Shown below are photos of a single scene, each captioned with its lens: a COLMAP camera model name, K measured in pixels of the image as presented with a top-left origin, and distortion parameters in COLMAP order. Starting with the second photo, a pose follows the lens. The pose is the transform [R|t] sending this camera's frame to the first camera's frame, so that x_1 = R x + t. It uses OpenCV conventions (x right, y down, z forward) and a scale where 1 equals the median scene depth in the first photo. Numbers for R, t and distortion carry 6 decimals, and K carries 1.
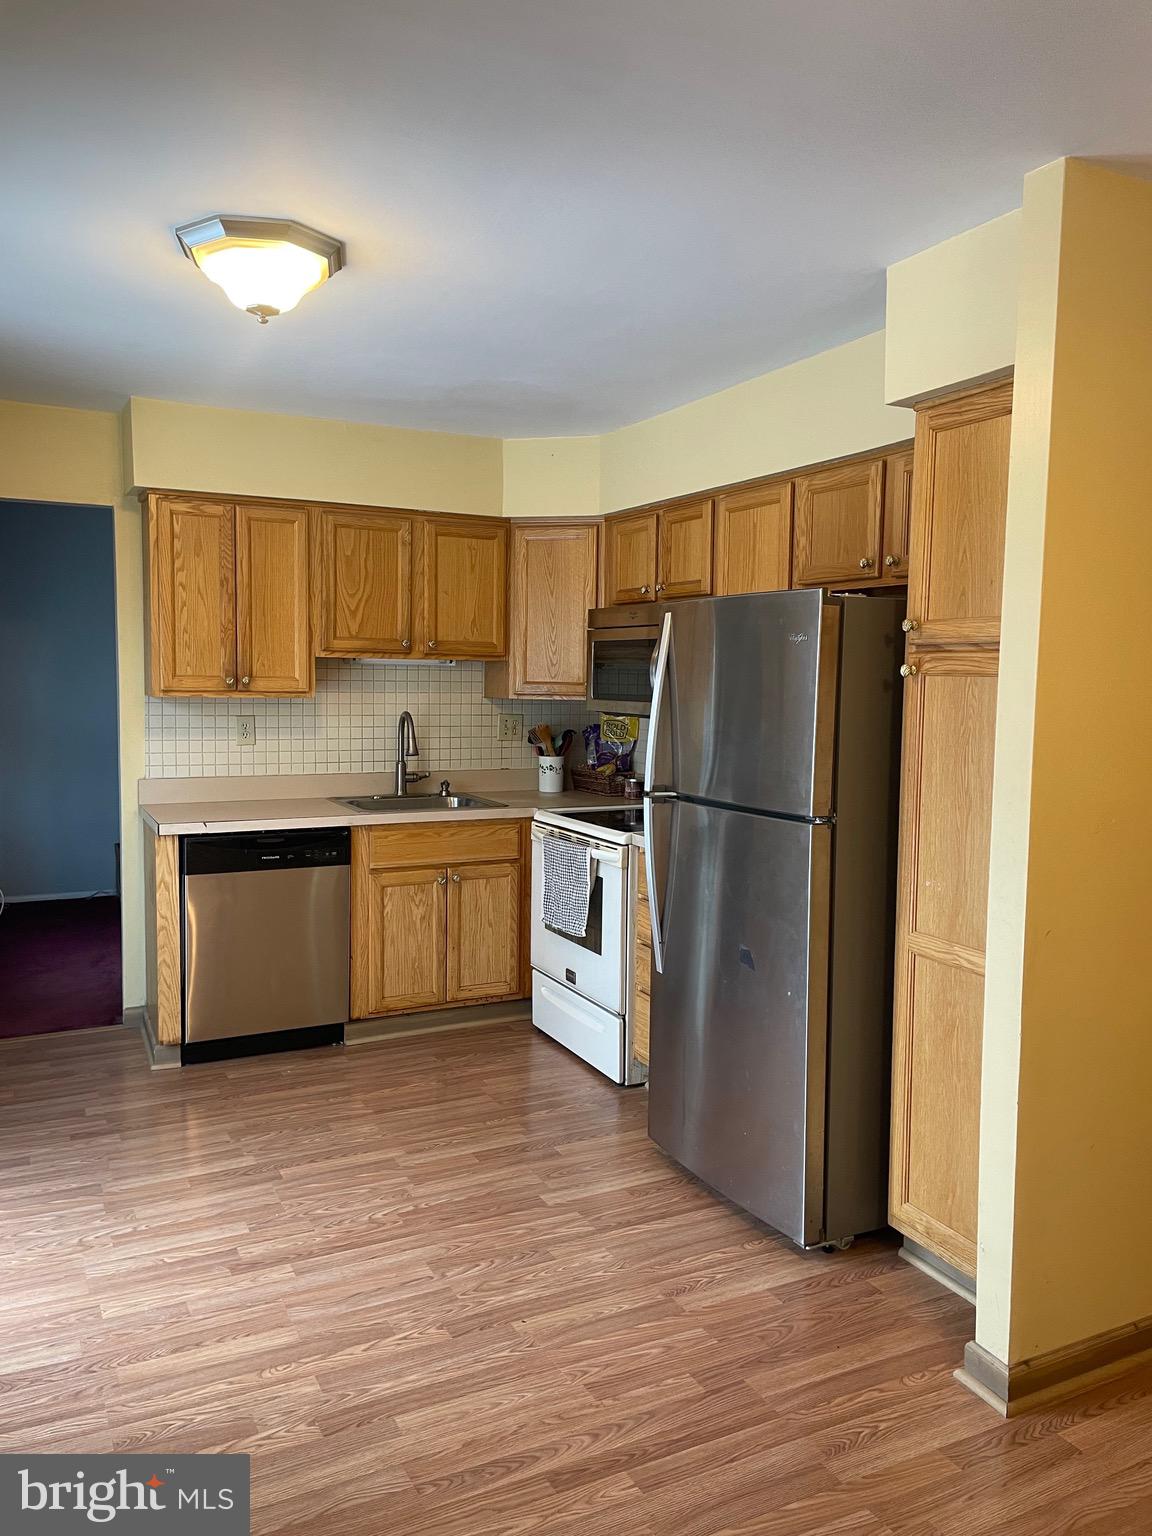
lens RADIAL K [[1155.9, 0, 576.0], [0, 1155.9, 768.0], [0, 0, 1]] dist [0.094597, -0.000089]
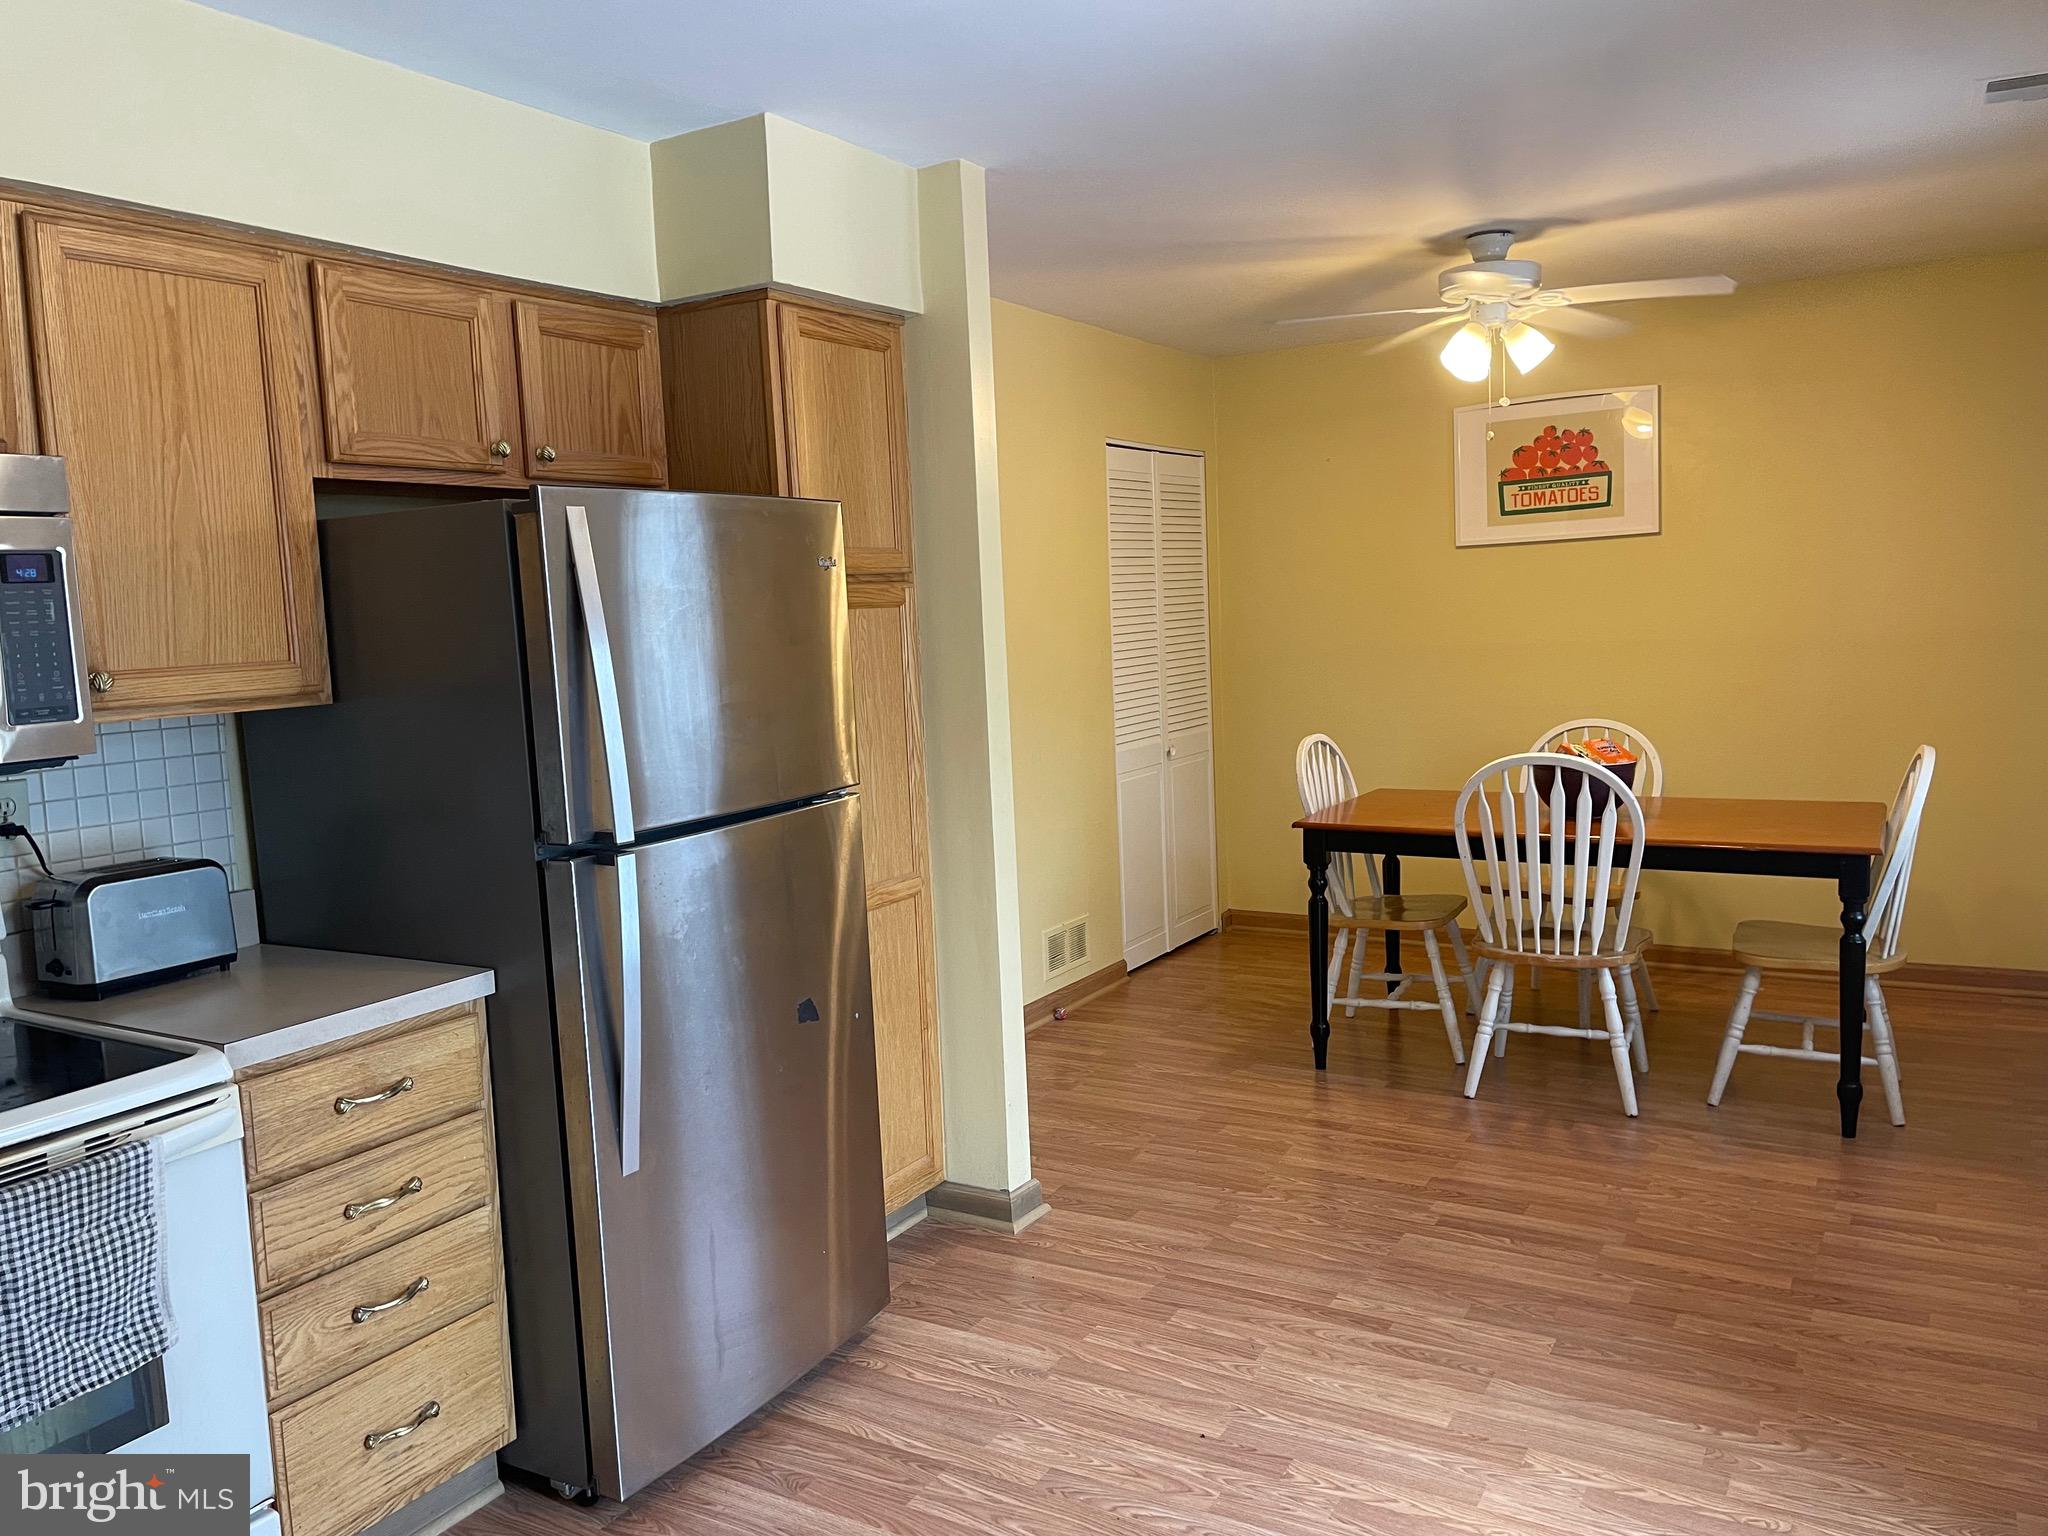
lens RADIAL K [[1541.2, 0, 1024.0], [0, 1541.2, 768.0], [0, 0, 1]] dist [0.094597, -0.000089]
pose [[-0.526585, -0.083686, 0.845994, -0.799160], [0.113317, 0.979353, 0.167412, -0.141500], [-0.842537, 0.184022, -0.506229, 1.505773]]
